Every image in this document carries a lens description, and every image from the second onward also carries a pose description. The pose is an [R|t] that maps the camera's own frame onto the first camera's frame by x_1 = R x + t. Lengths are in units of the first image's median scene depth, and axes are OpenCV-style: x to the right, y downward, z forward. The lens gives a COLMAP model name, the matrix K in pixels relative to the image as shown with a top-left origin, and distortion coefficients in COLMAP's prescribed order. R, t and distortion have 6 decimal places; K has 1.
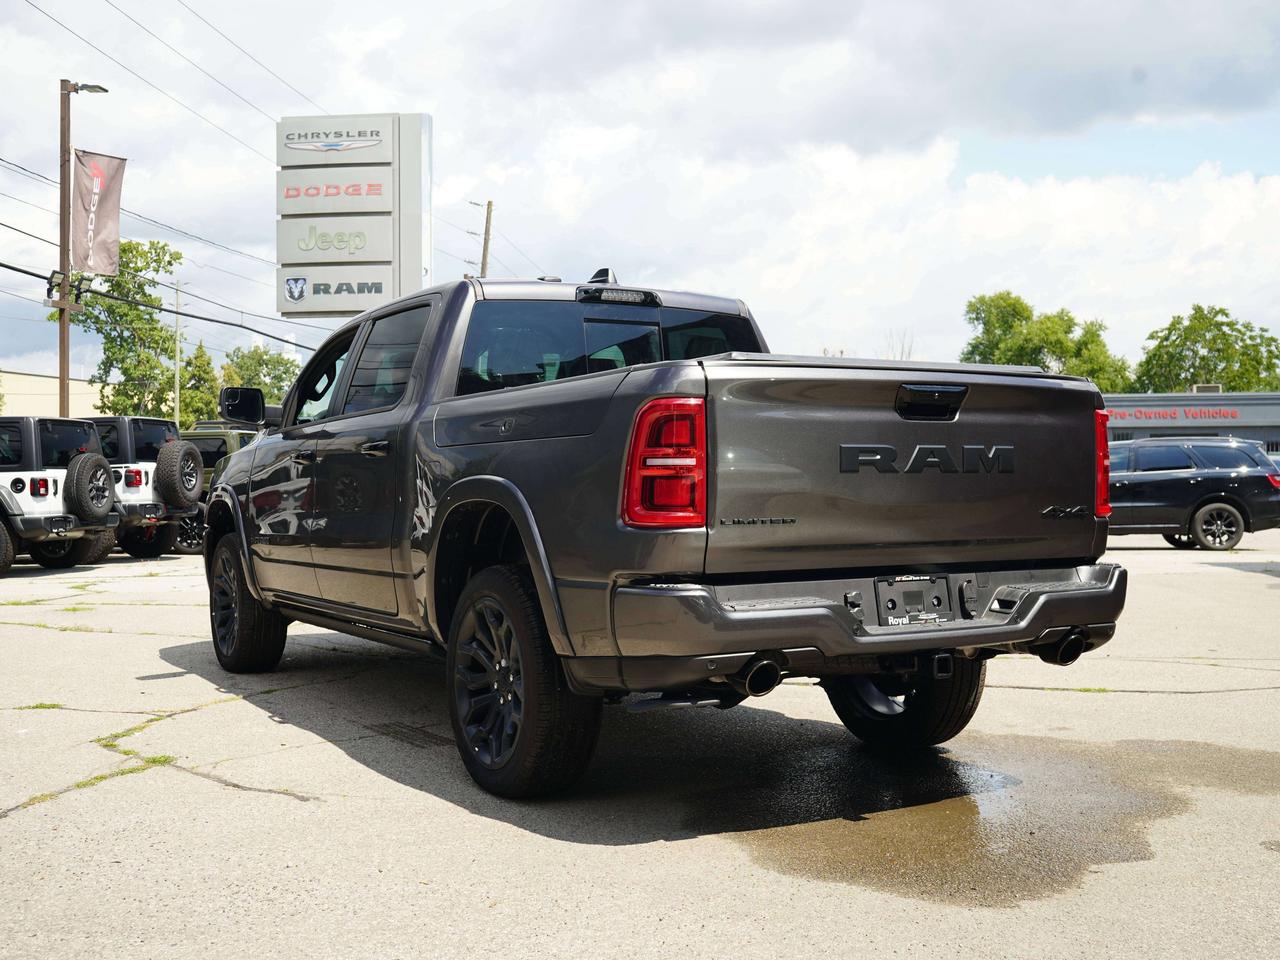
lens RADIAL K [[1467.7, 0, 554.0], [0, 1467.7, 481.5], [0, 0, 1]] dist [0.004336, -0.001065]
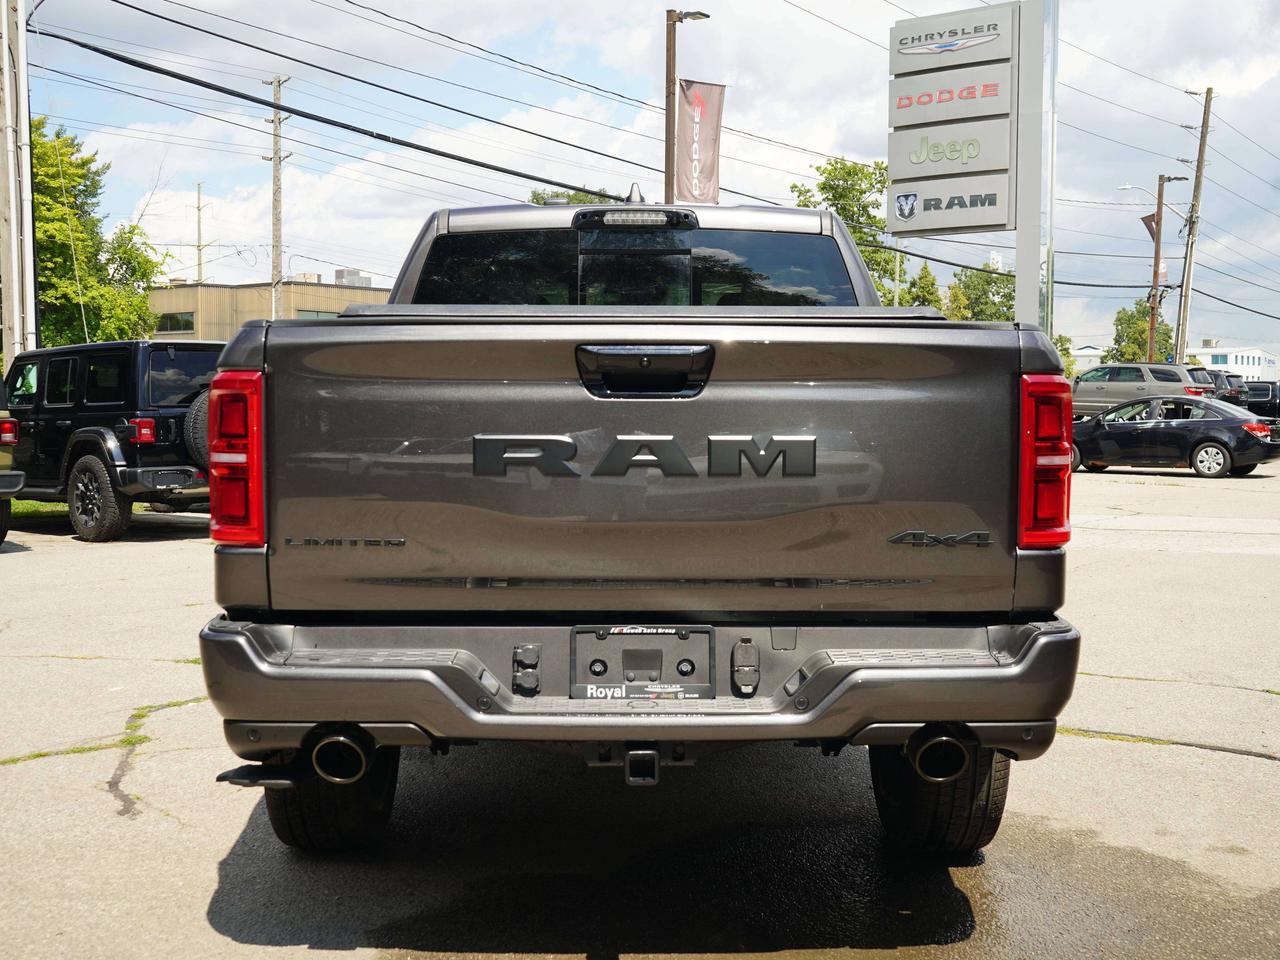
lens RADIAL K [[1467.7, 0, 554.0], [0, 1467.7, 481.5], [0, 0, 1]] dist [0.004336, -0.001065]
pose [[0.870559, 0.032854, -0.490966, 0.095549], [-0.006195, 0.998421, 0.055826, -0.007117], [0.492025, -0.045558, 0.869388, 0.070228]]
